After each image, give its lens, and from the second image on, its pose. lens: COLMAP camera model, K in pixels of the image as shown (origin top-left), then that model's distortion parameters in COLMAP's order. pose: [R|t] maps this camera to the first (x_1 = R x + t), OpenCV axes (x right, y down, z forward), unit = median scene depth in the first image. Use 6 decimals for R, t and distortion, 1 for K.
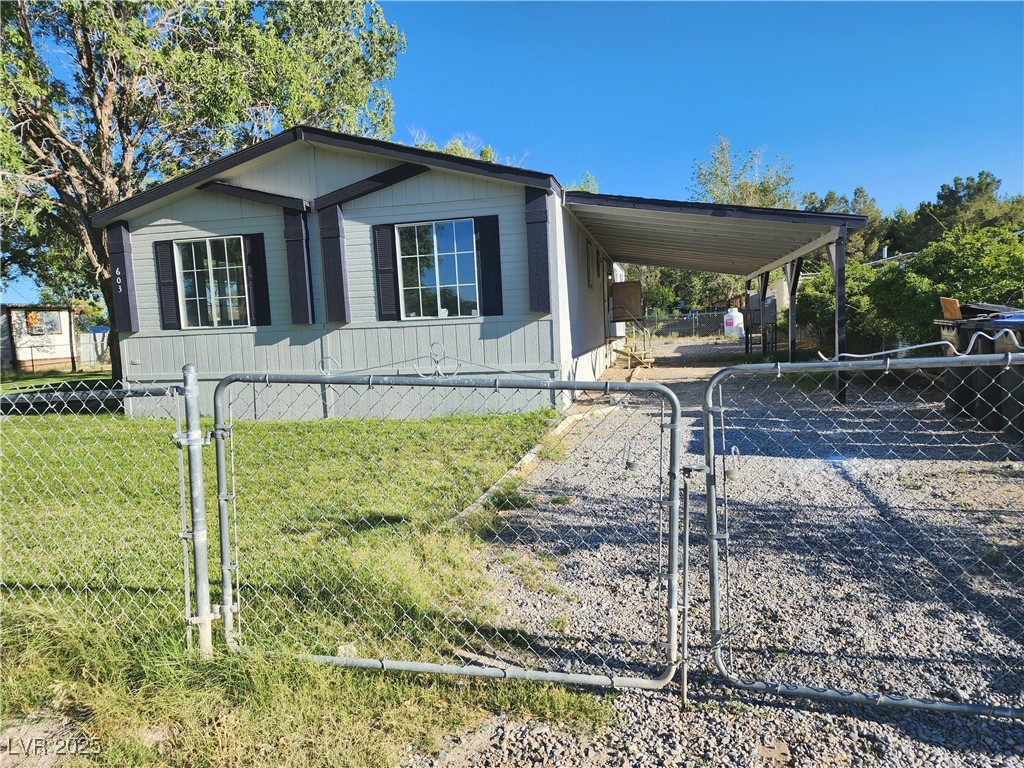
lens RADIAL K [[688.8, 0, 512.0], [0, 688.8, 373.8], [0, 0, 1]] dist [0.057084, -0.053654]
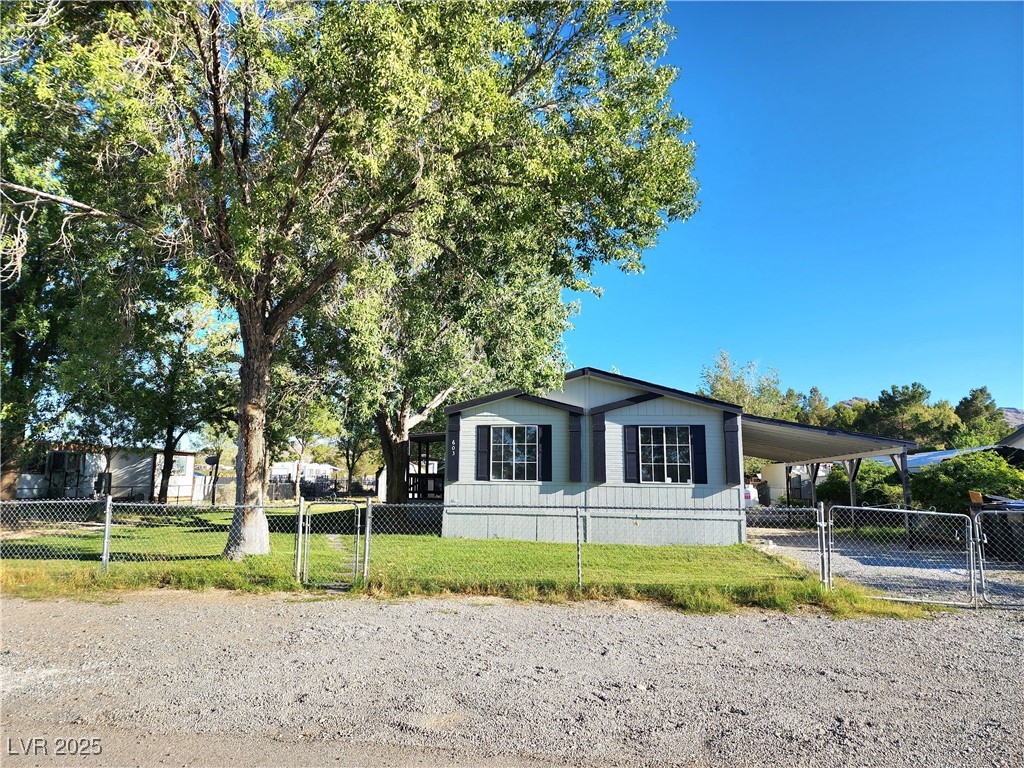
lens RADIAL K [[688.8, 0, 512.0], [0, 688.8, 373.8], [0, 0, 1]] dist [0.057084, -0.053654]
pose [[0.995073, 0.067300, 0.072798, -0.593344], [-0.048566, 0.971055, -0.233866, 0.068320], [-0.086430, 0.229178, 0.969540, -0.621658]]
